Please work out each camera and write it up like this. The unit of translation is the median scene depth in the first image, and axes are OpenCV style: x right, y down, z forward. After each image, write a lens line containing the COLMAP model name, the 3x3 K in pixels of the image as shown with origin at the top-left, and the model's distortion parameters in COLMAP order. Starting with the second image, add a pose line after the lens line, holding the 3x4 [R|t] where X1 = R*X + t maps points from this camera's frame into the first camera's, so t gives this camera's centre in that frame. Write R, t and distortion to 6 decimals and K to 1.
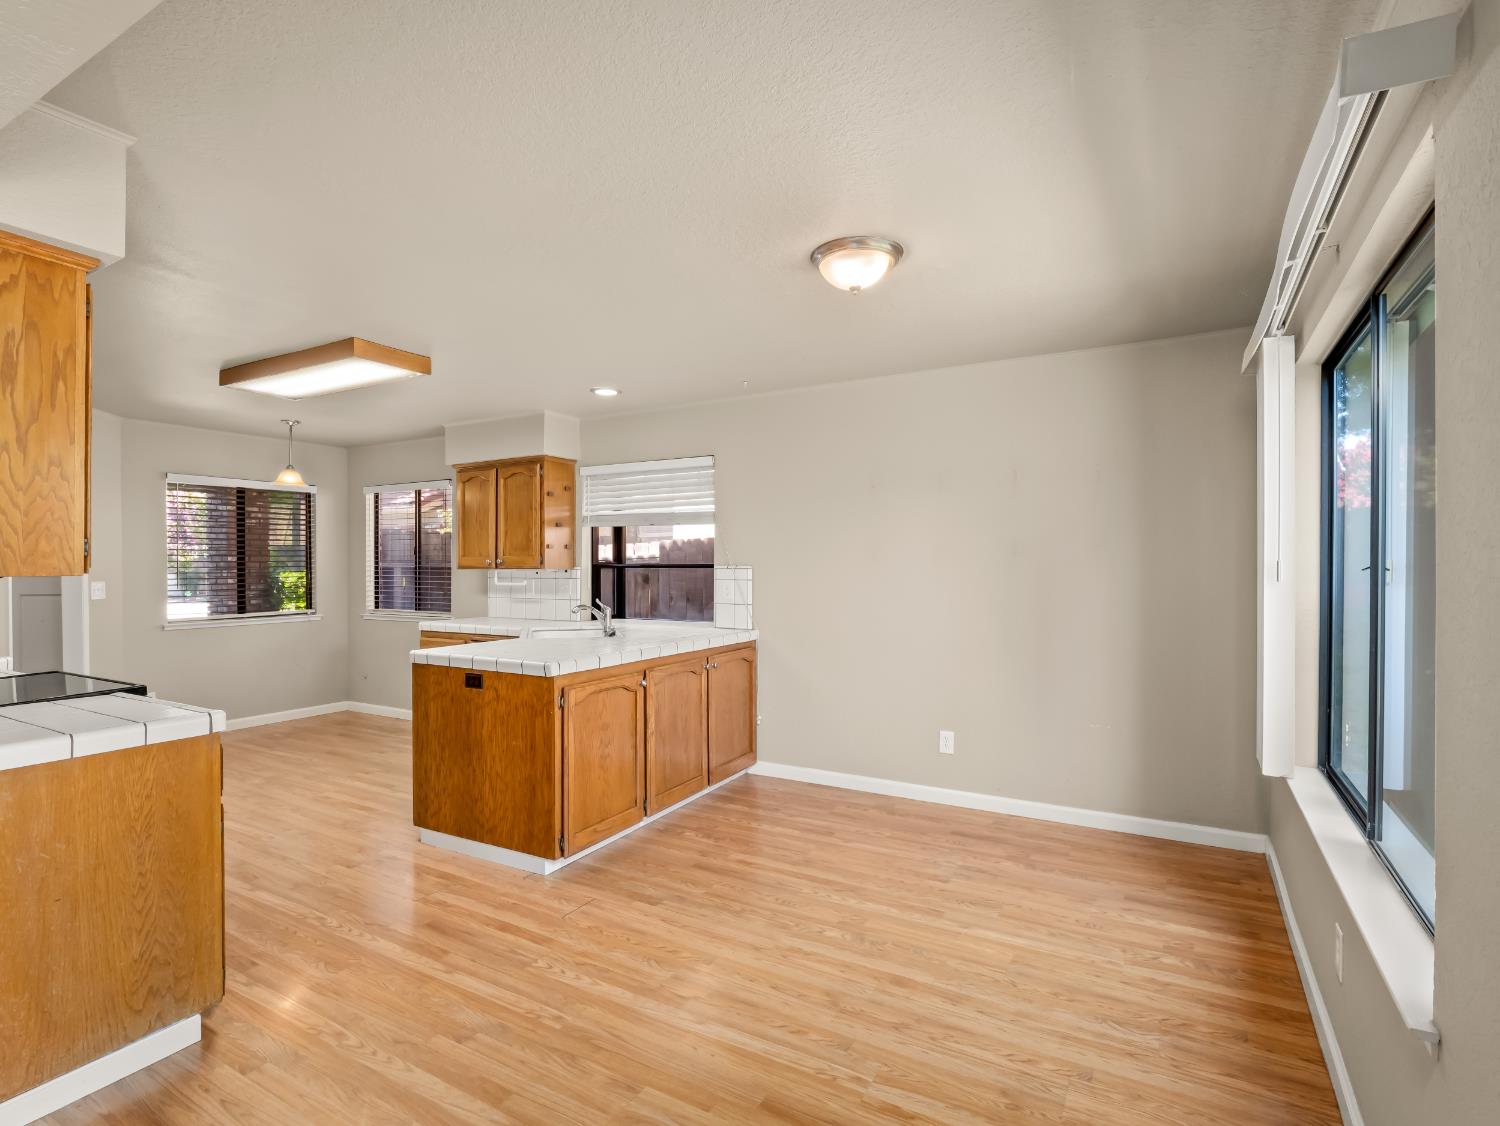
lens RADIAL K [[763.8, 0, 747.4], [0, 763.8, 568.3], [0, 0, 1]] dist [-0.011734, -0.004661]
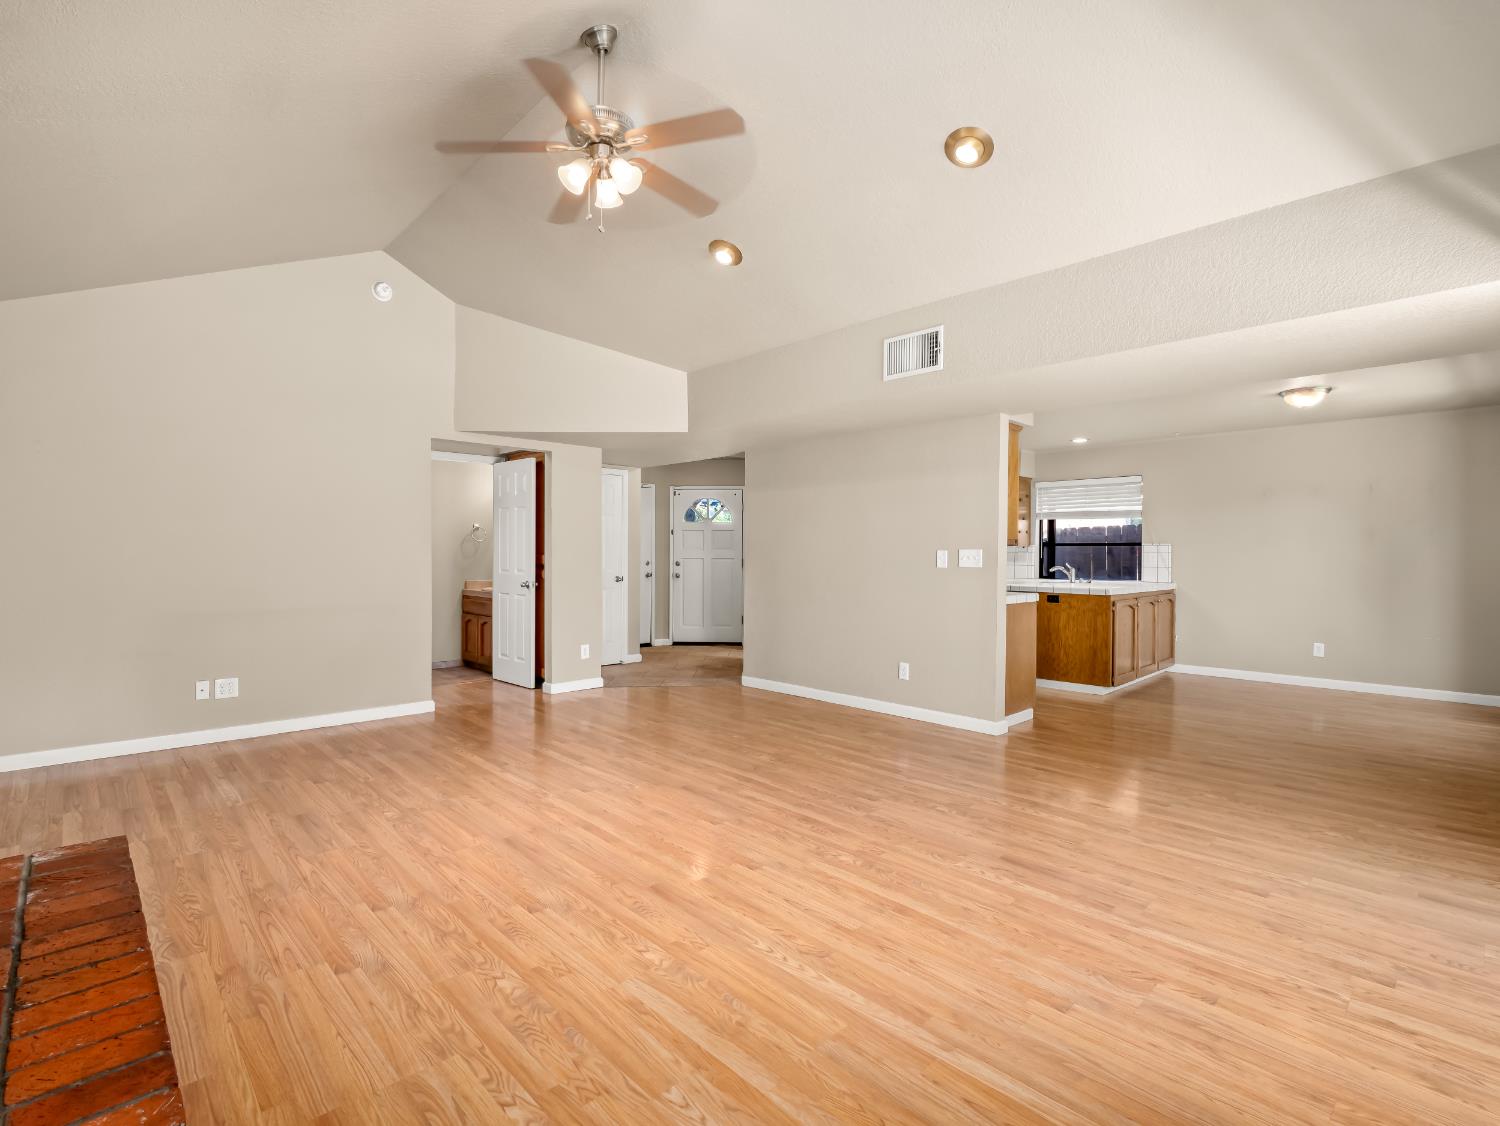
lens RADIAL K [[734.5, 0, 746.1], [0, 734.5, 556.2], [0, 0, 1]] dist [-0.011844, -0.002015]
pose [[0.959502, 0.009399, -0.281545, -0.574822], [-0.009718, 0.999953, 0.000263, 0.043731], [0.281534, 0.002484, 0.959548, -1.018738]]
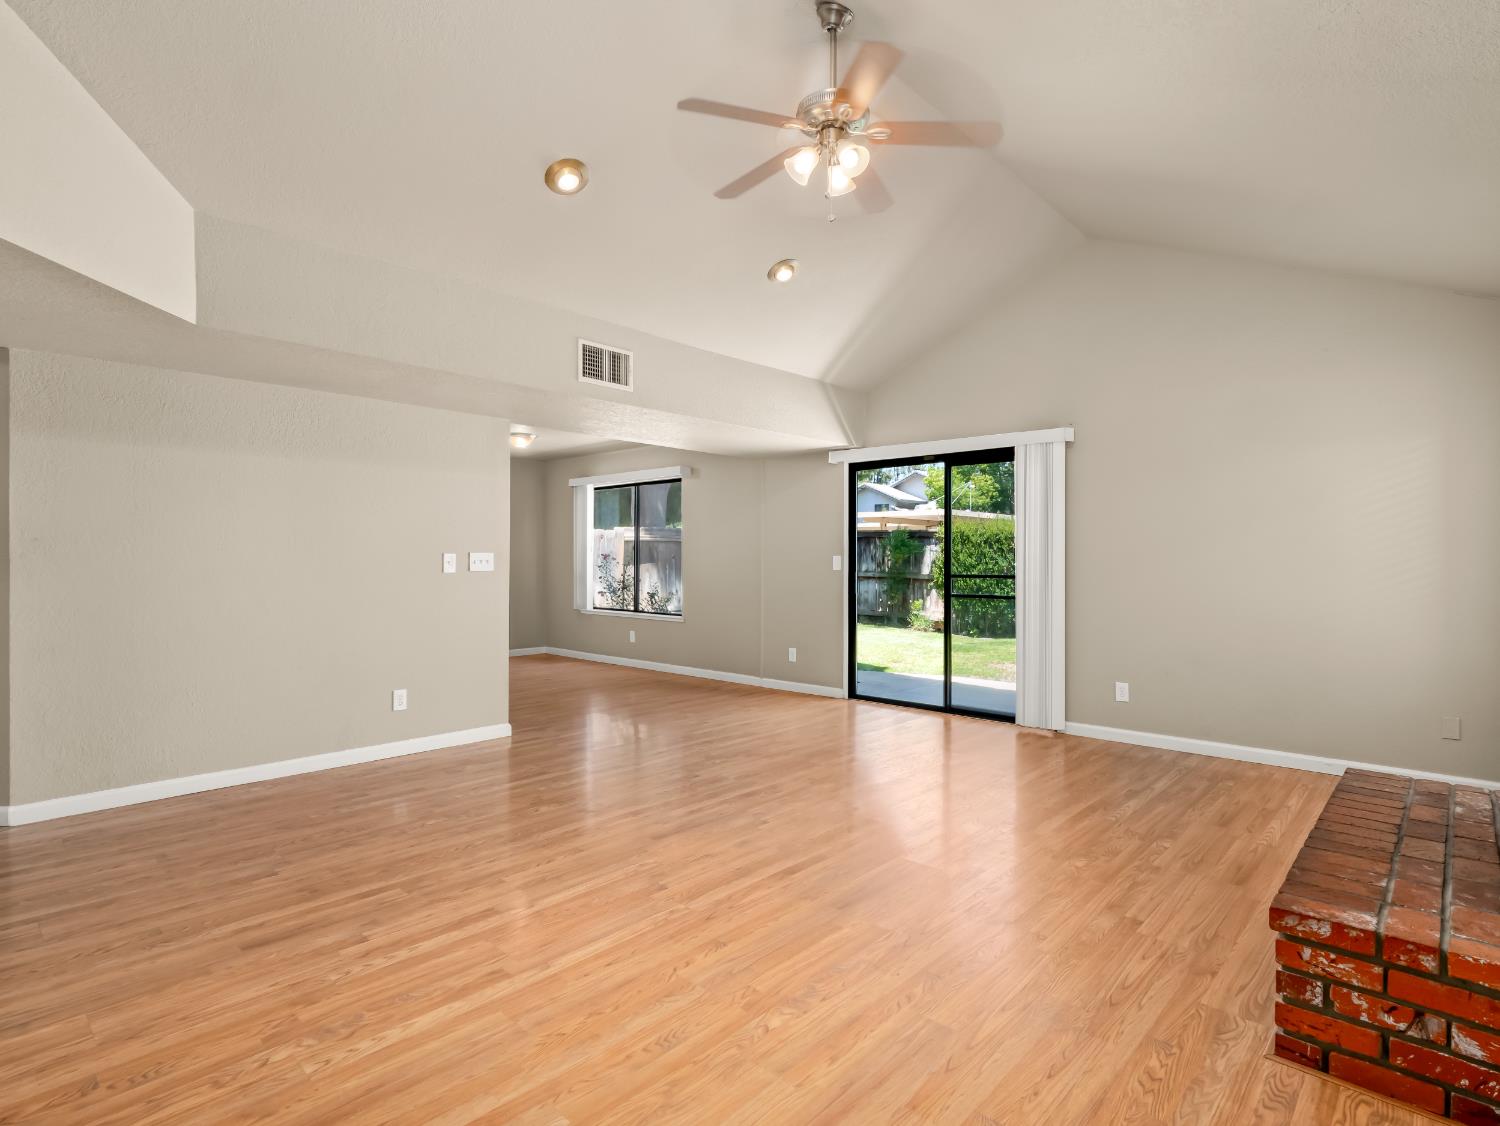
lens RADIAL K [[763.8, 0, 758.4], [0, 763.8, 558.0], [0, 0, 1]] dist [-0.011734, -0.004661]
pose [[0.213716, 0.004851, 0.976884, -1.862675], [0.002861, 0.999980, -0.005592, 0.044871], [-0.976892, 0.003990, 0.213698, -0.330580]]
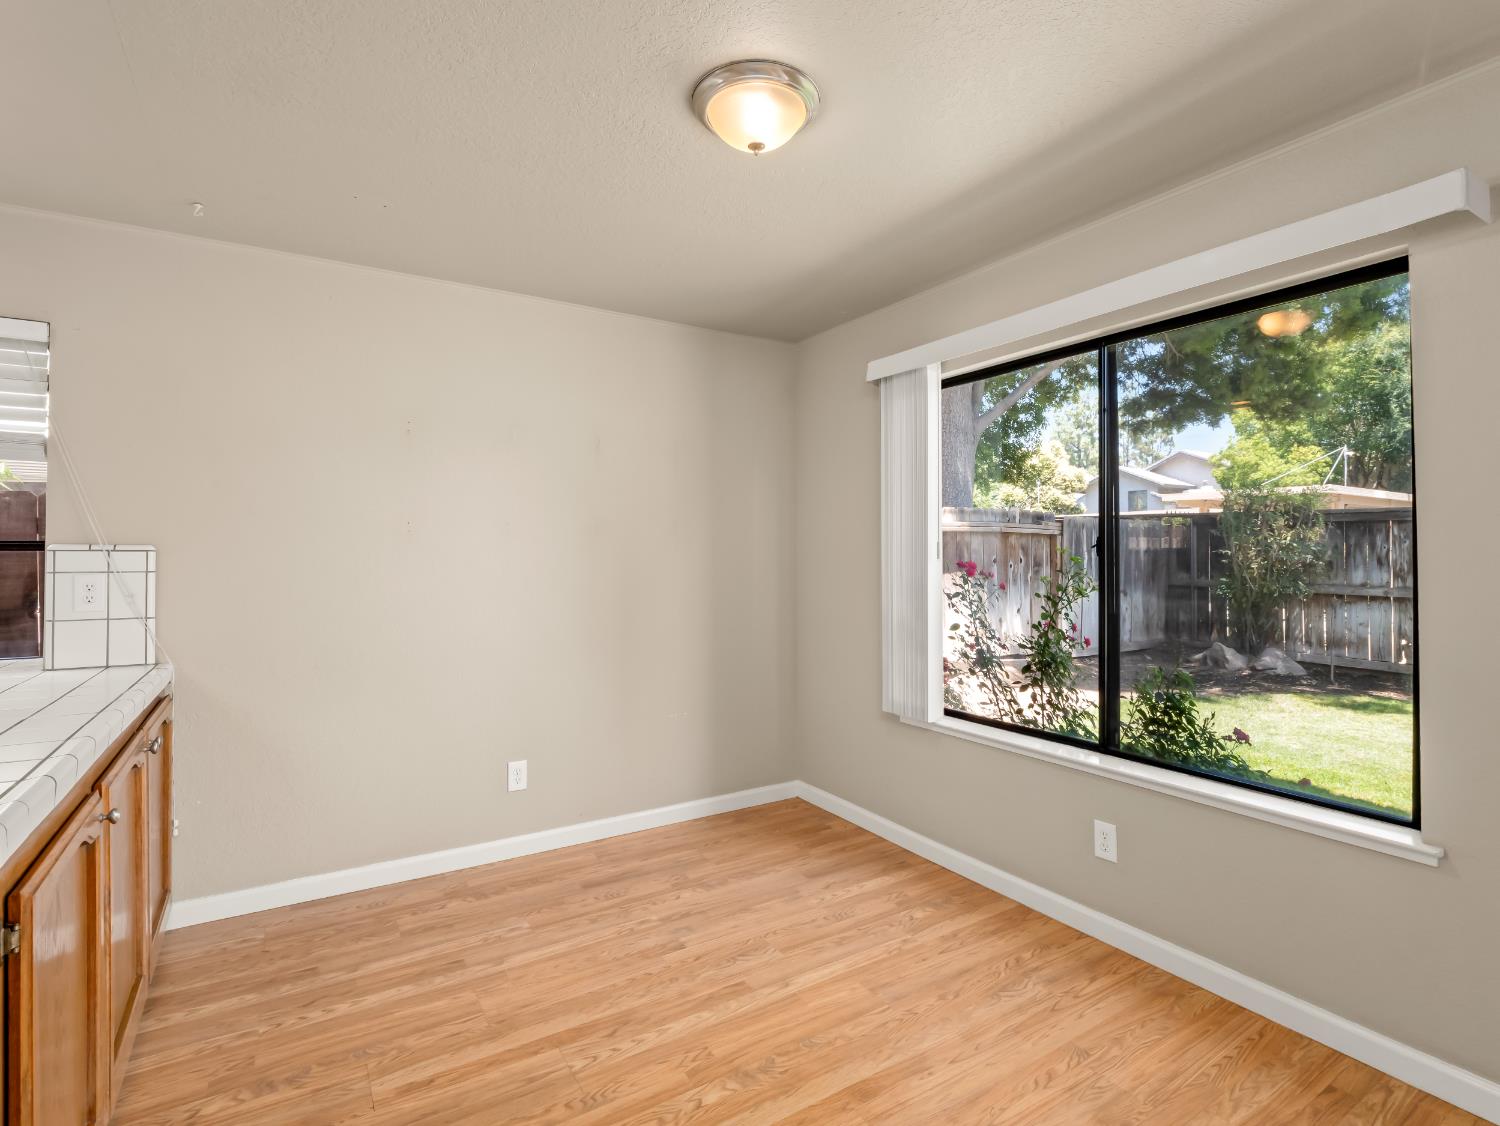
lens RADIAL K [[734.5, 0, 752.9], [0, 734.5, 536.9], [0, 0, 1]] dist [-0.011844, -0.002015]
pose [[0.460208, 0.023046, 0.887512, -0.349598], [0.002193, 0.999630, -0.027095, 0.007564], [-0.887809, 0.014416, 0.459987, 0.523103]]
